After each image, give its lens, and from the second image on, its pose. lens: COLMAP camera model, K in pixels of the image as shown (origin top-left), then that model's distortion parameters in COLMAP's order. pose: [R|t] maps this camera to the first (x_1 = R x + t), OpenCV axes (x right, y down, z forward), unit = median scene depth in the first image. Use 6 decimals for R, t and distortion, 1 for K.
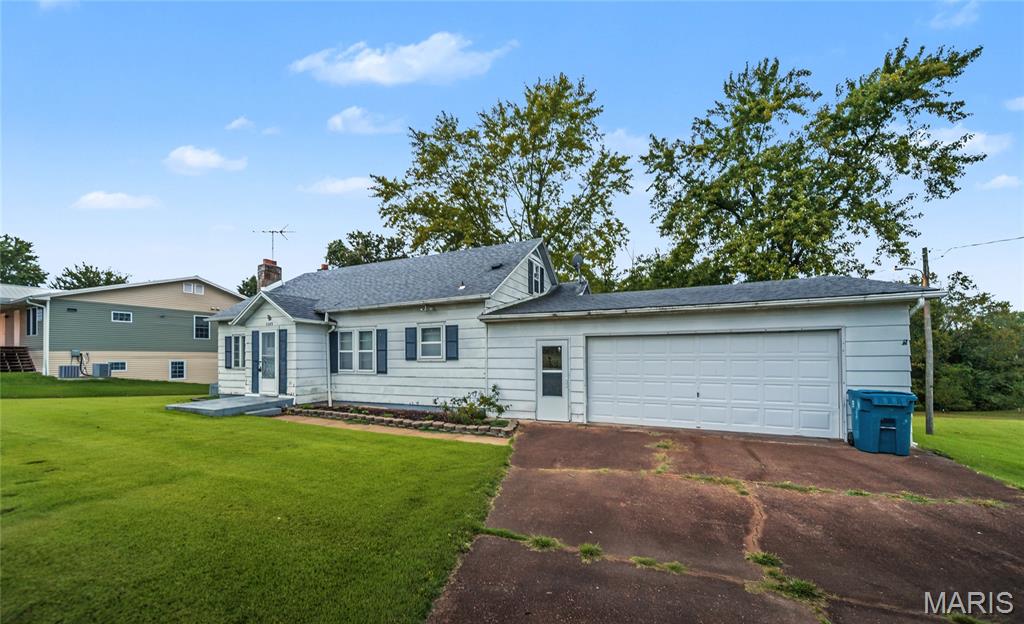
lens RADIAL K [[368.9, 0, 511.3], [0, 368.9, 347.0], [0, 0, 1]] dist [0.000117, -0.000054]
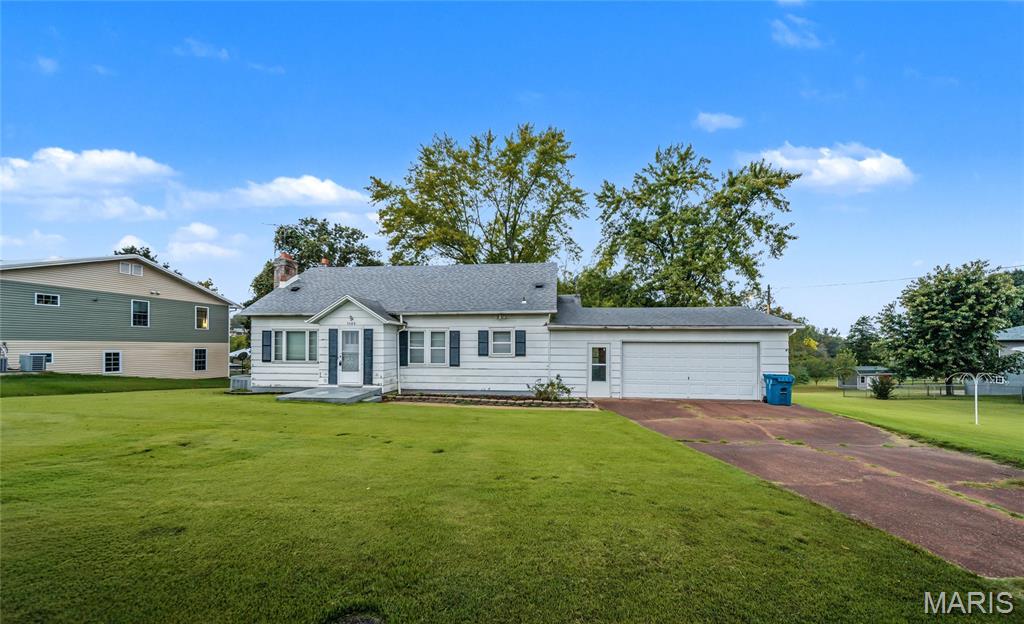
lens RADIAL K [[365.7, 0, 524.9], [0, 365.7, 336.0], [0, 0, 1]] dist [-0.001532, -0.000133]
pose [[0.949585, 0.019049, 0.312929, -0.494507], [-0.019139, 0.999813, -0.002782, -0.030408], [-0.312924, -0.003347, 0.949772, -0.238493]]
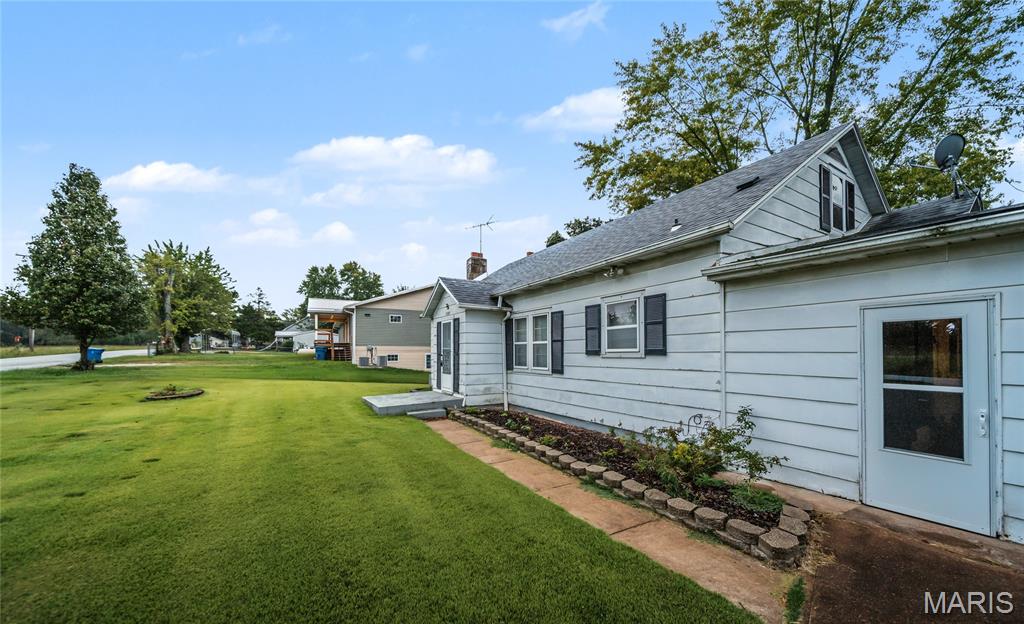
lens RADIAL K [[368.9, 0, 511.3], [0, 368.9, 347.0], [0, 0, 1]] dist [0.000117, -0.000054]
pose [[0.817297, -0.002765, -0.576210, -0.011293], [0.009089, 0.999926, 0.008095, 0.013841], [0.576145, -0.011853, 0.817262, 0.350562]]
